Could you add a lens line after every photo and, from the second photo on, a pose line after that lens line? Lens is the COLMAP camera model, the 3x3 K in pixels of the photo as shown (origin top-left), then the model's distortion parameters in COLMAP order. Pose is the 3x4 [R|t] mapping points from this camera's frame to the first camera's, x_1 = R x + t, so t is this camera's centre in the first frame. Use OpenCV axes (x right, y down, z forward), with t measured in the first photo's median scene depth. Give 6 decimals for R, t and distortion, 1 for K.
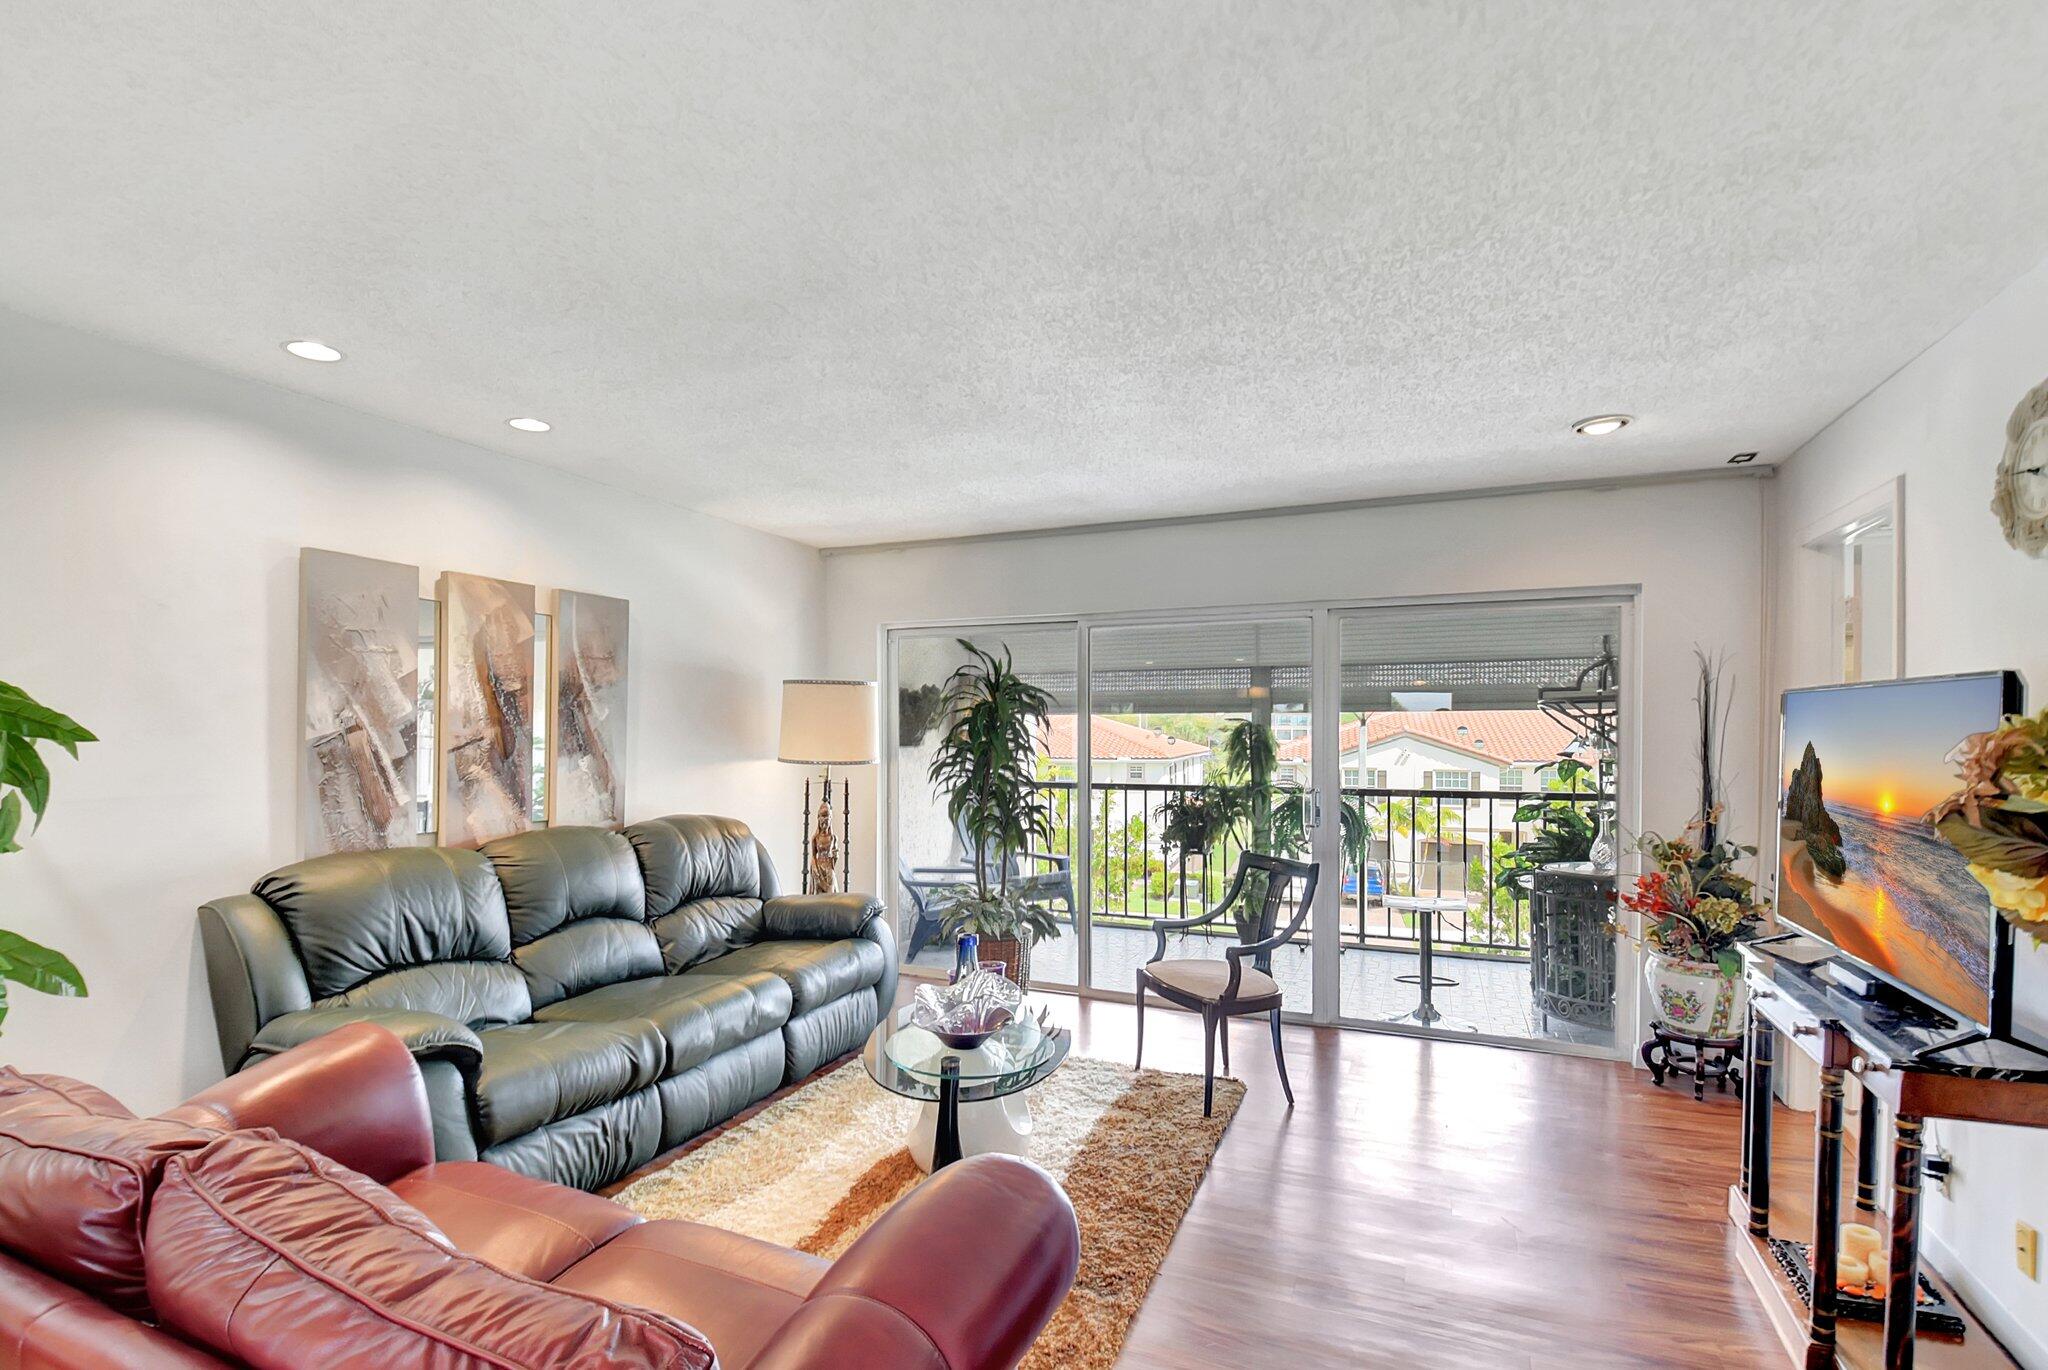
lens RADIAL K [[952.5, 0, 1004.9], [0, 952.5, 722.1], [0, 0, 1]] dist [-0.042202, -0.002996]
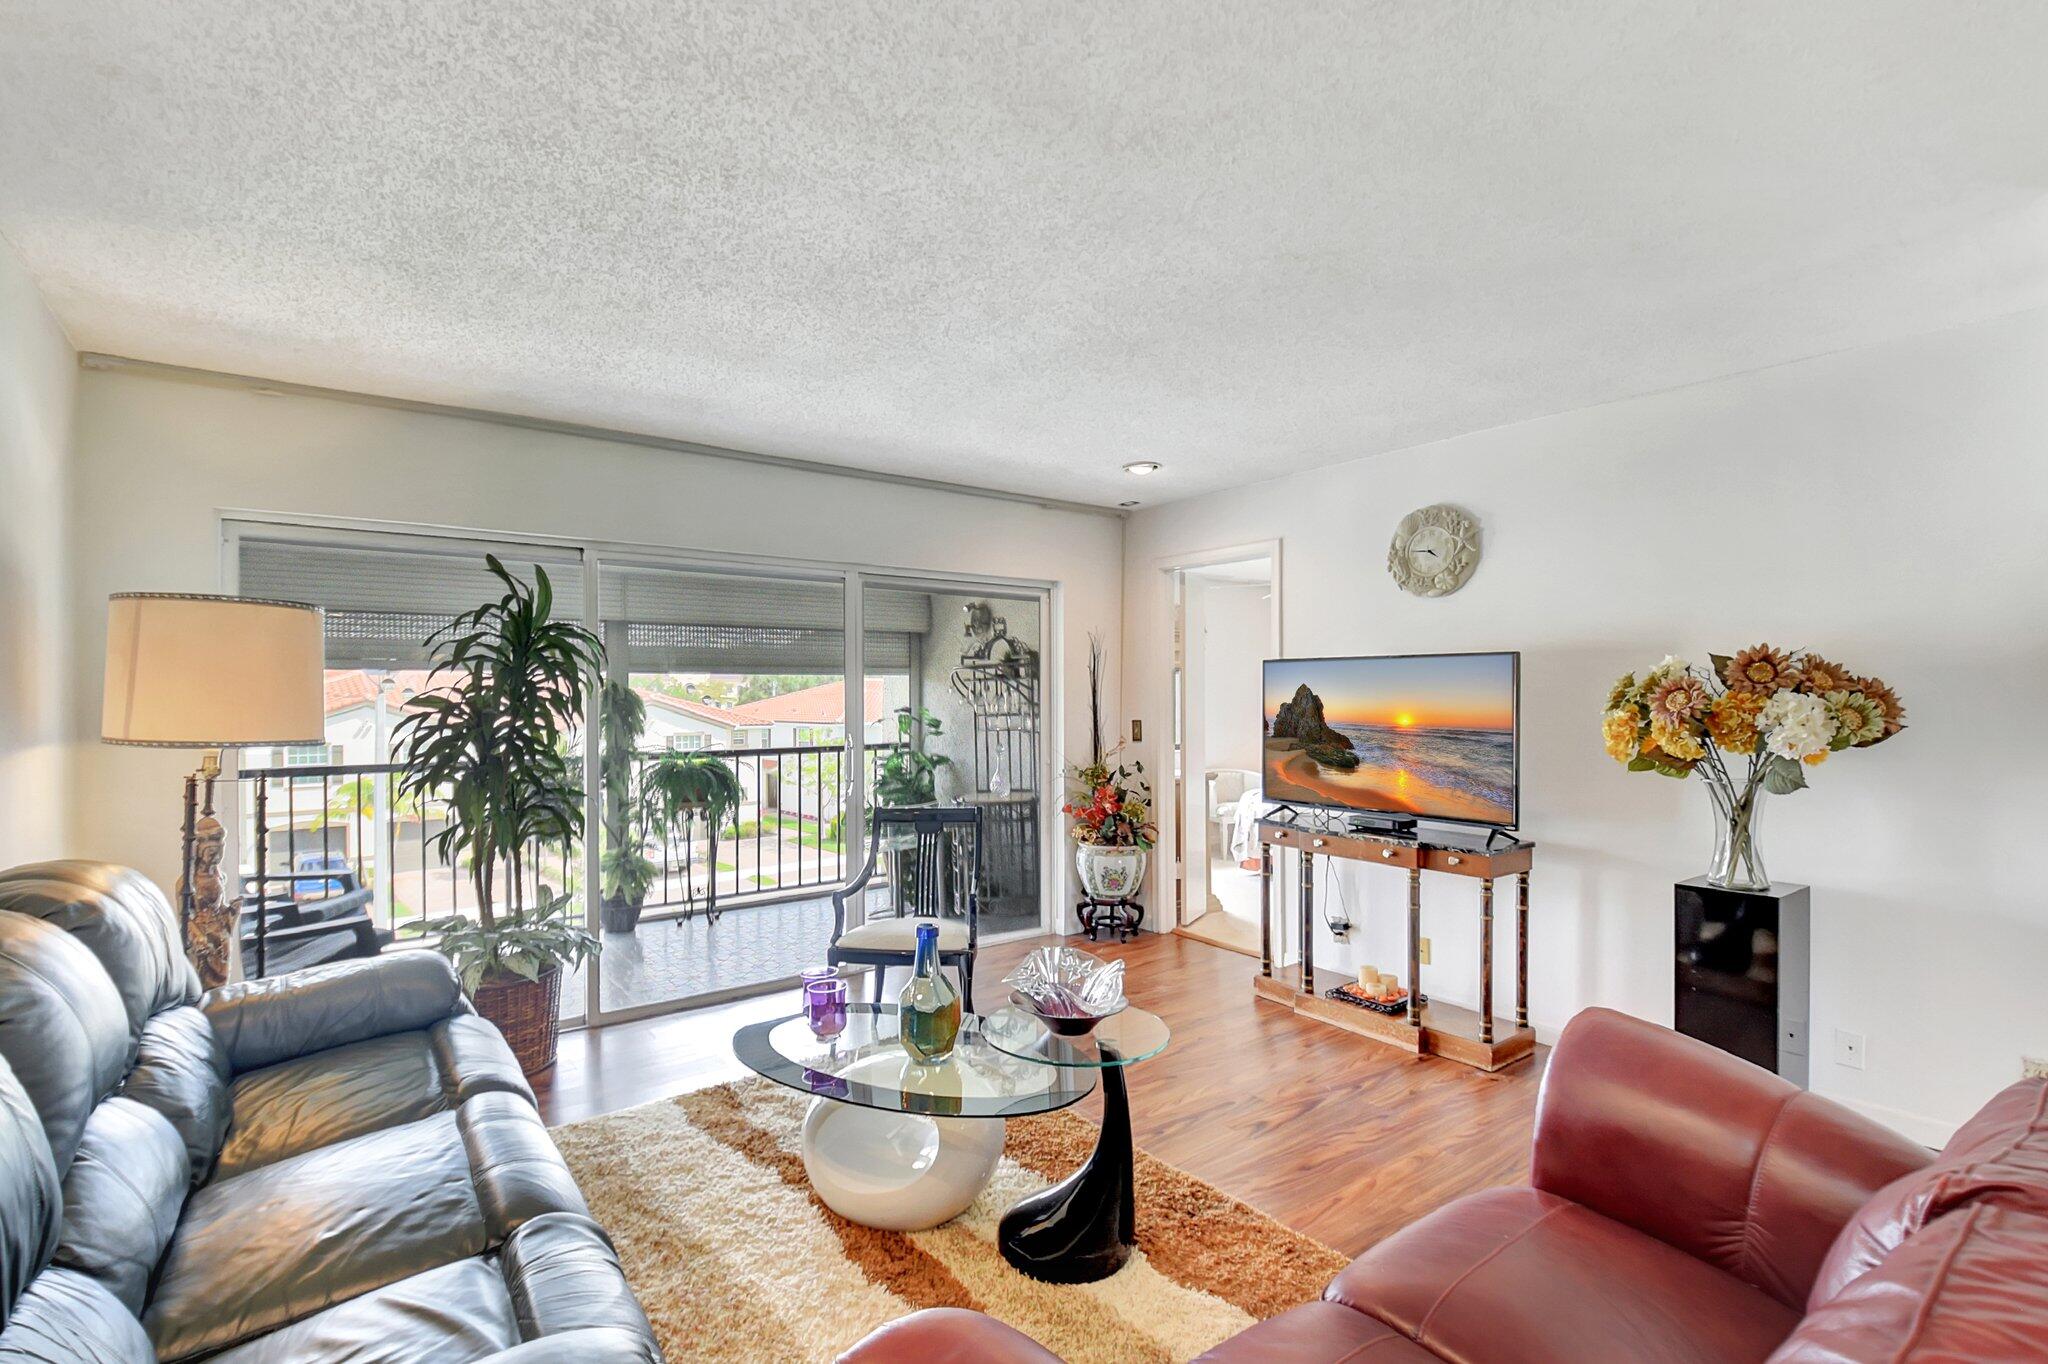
lens RADIAL K [[921.5, 0, 1042.9], [0, 921.5, 680.7], [0, 0, 1]] dist [-0.015522, -0.006138]
pose [[0.462003, 0.011848, 0.886799, -0.539759], [-0.001255, 0.999918, -0.012705, 0.014226], [-0.886878, 0.004757, 0.461980, 0.410936]]
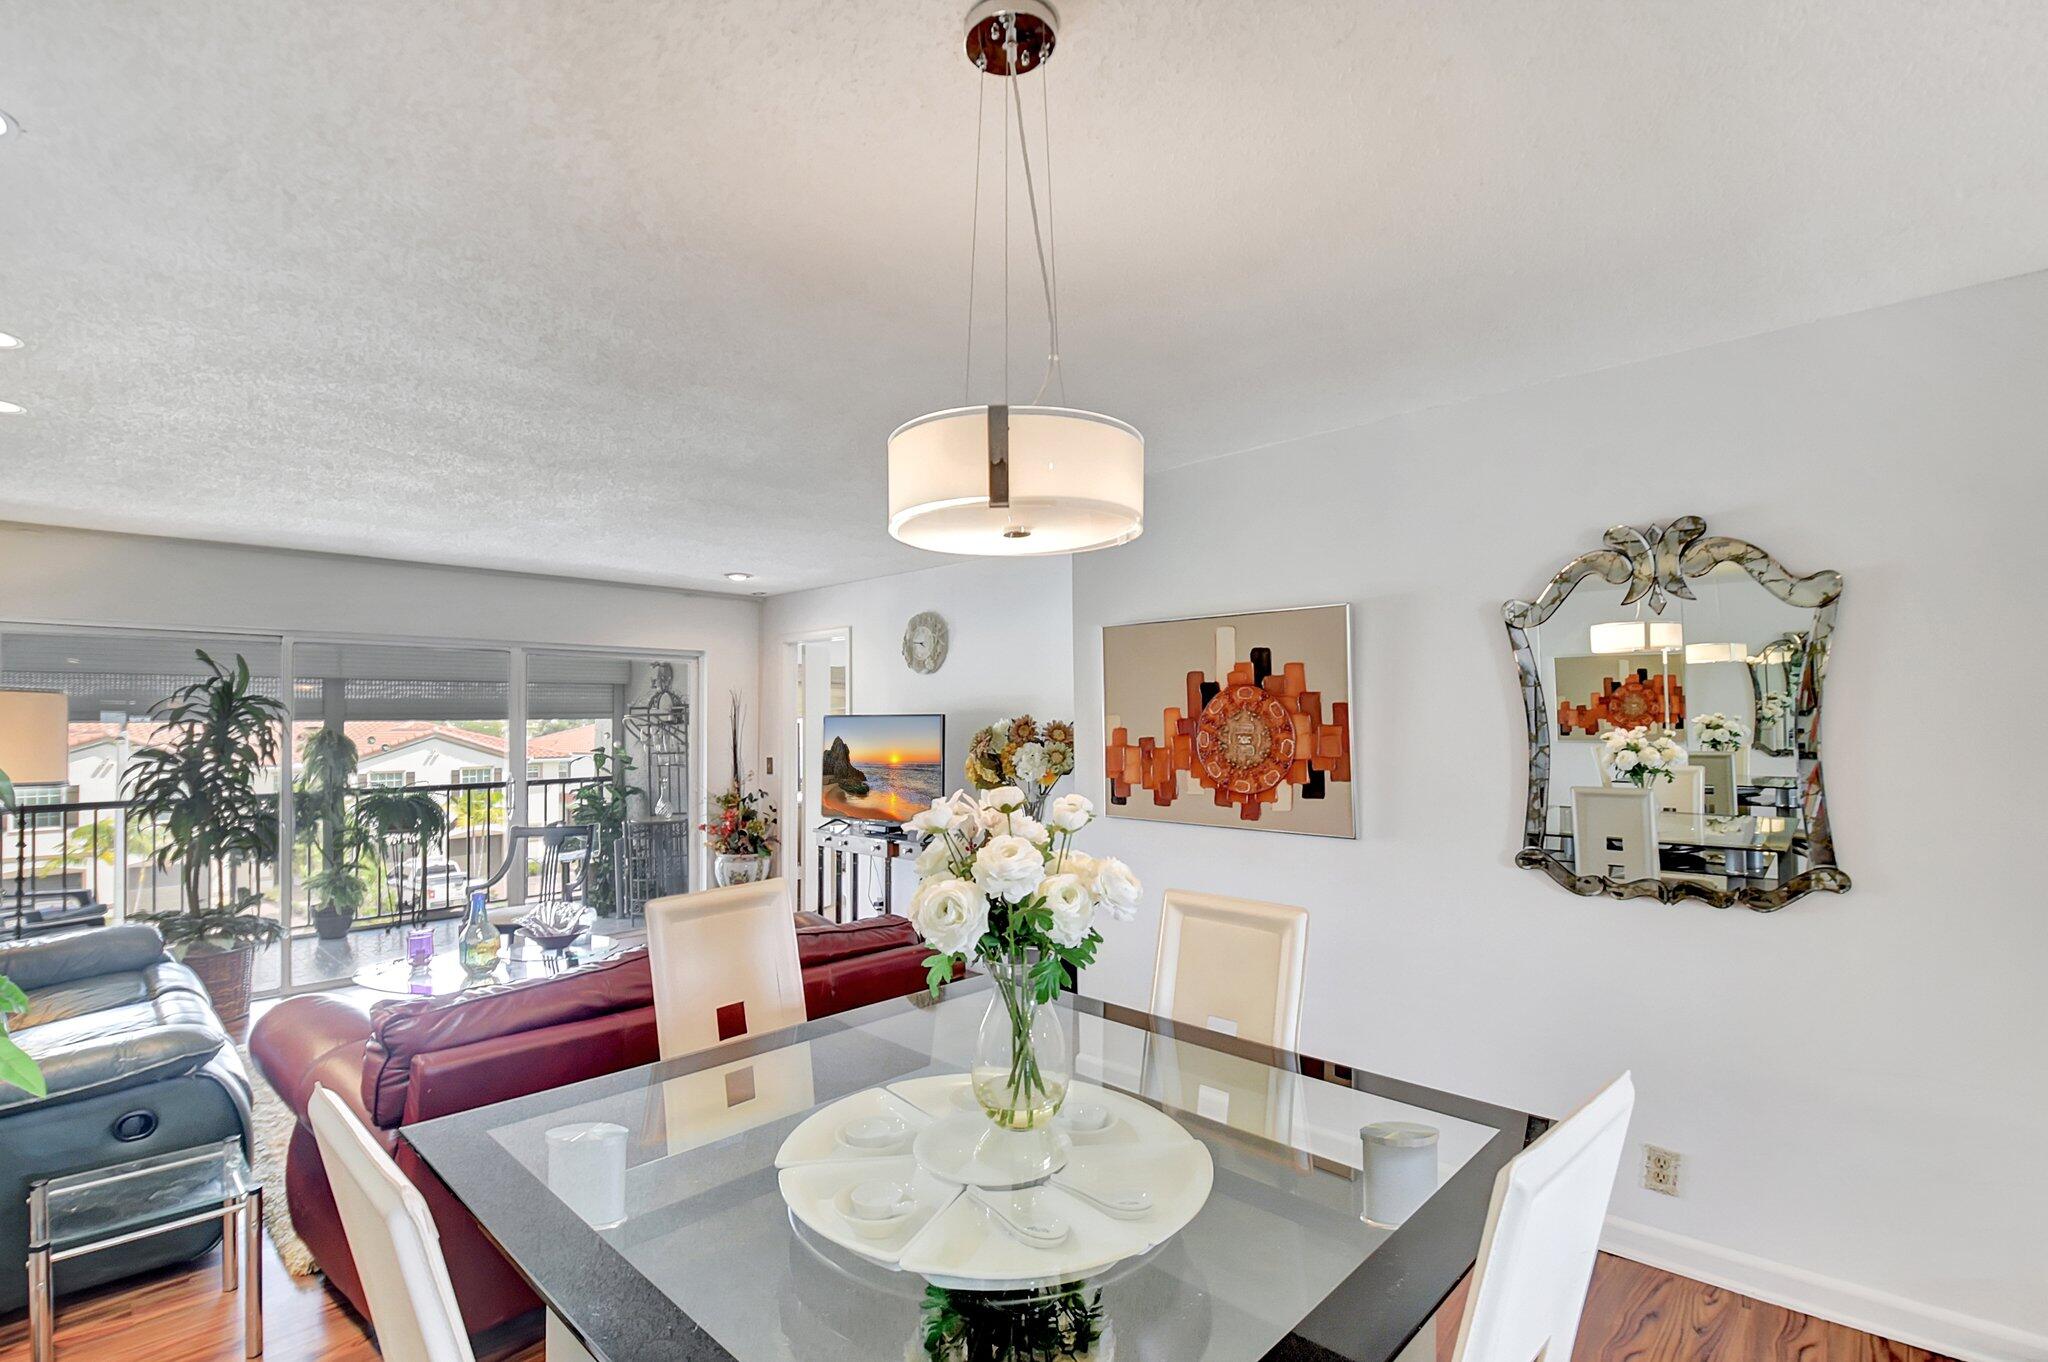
lens RADIAL K [[921.5, 0, 1019.5], [0, 921.5, 687.6], [0, 0, 1]] dist [-0.015522, -0.006138]
pose [[0.315469, 0.032768, 0.948370, -0.804881], [0.001701, 0.999382, -0.035096, -0.018804], [-0.948934, 0.012685, 0.315218, -0.125742]]
